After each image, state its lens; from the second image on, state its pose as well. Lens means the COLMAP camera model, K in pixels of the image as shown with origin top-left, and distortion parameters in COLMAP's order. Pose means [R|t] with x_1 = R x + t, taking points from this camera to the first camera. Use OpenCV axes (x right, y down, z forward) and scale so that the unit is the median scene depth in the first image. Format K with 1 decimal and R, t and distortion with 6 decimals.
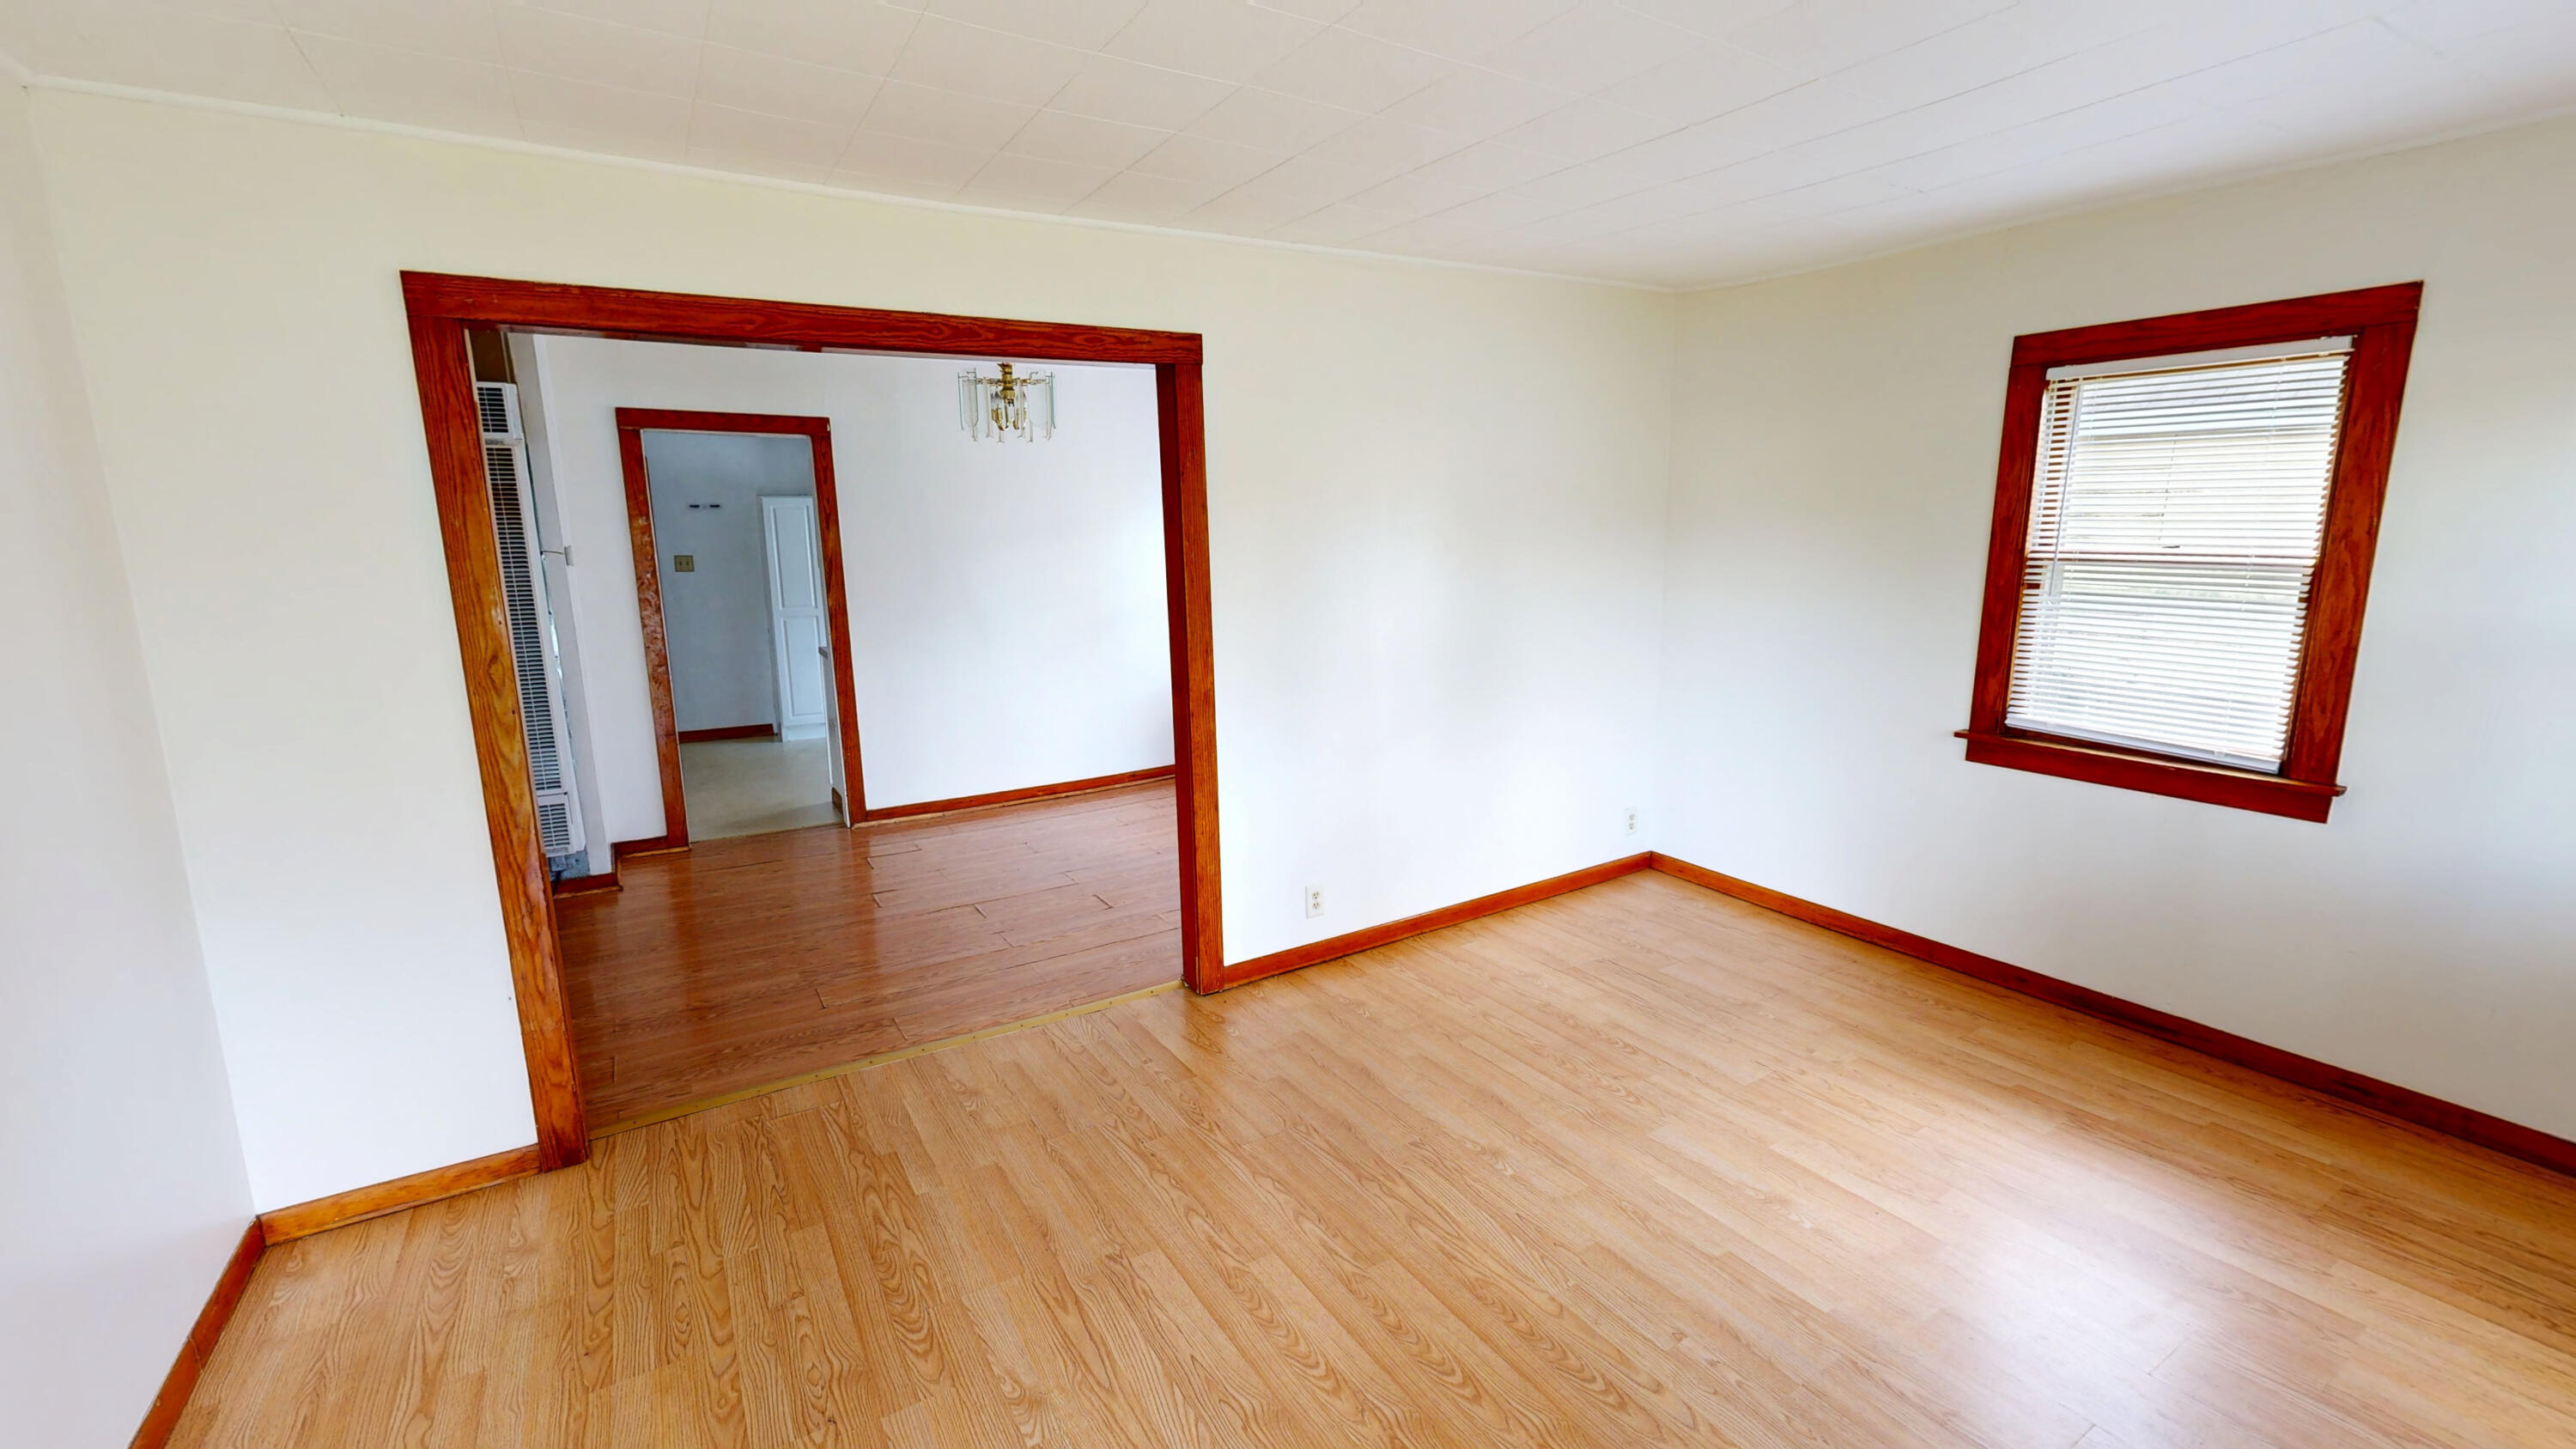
lens RADIAL K [[1059.8, 0, 1297.1], [0, 1059.8, 729.7], [0, 0, 1]] dist [-0.000359, 0.000335]
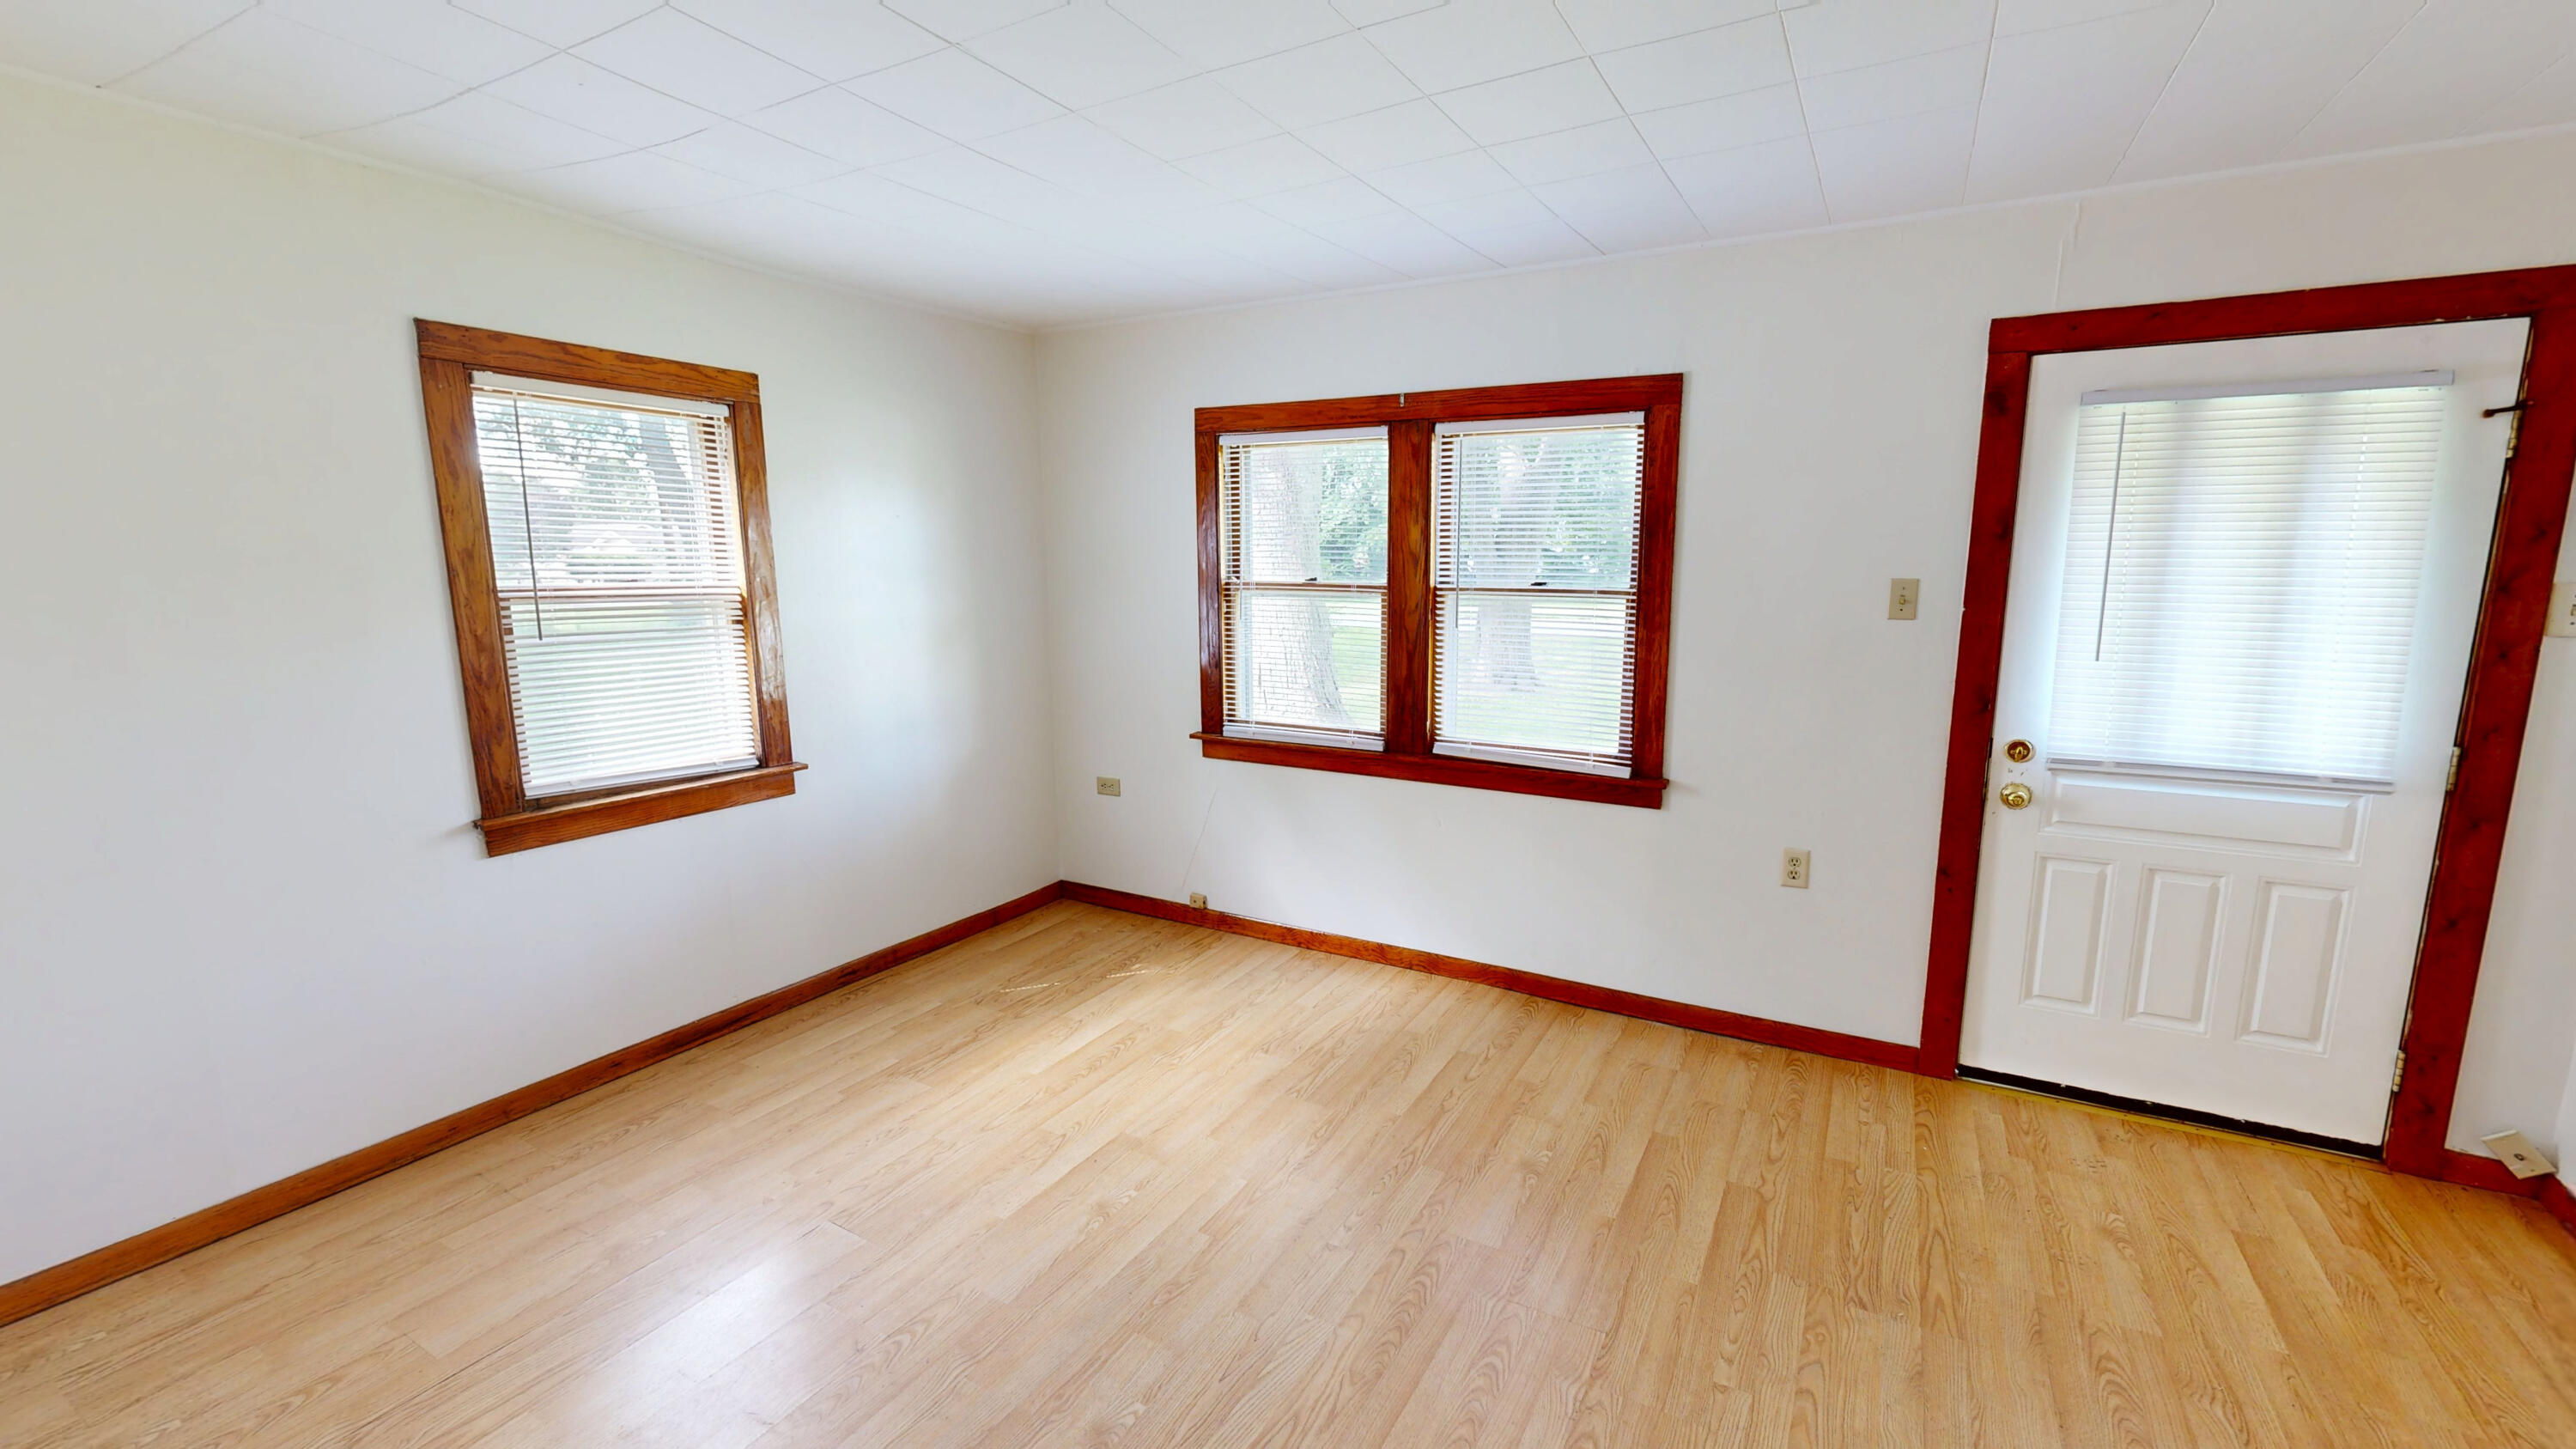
lens RADIAL K [[1059.8, 0, 1297.1], [0, 1059.8, 729.7], [0, 0, 1]] dist [-0.000359, 0.000335]
pose [[-0.482471, -0.133914, 0.865615, -0.413936], [0.168723, 0.955528, 0.241866, -0.192723], [-0.859508, 0.262743, -0.438420, 1.034810]]
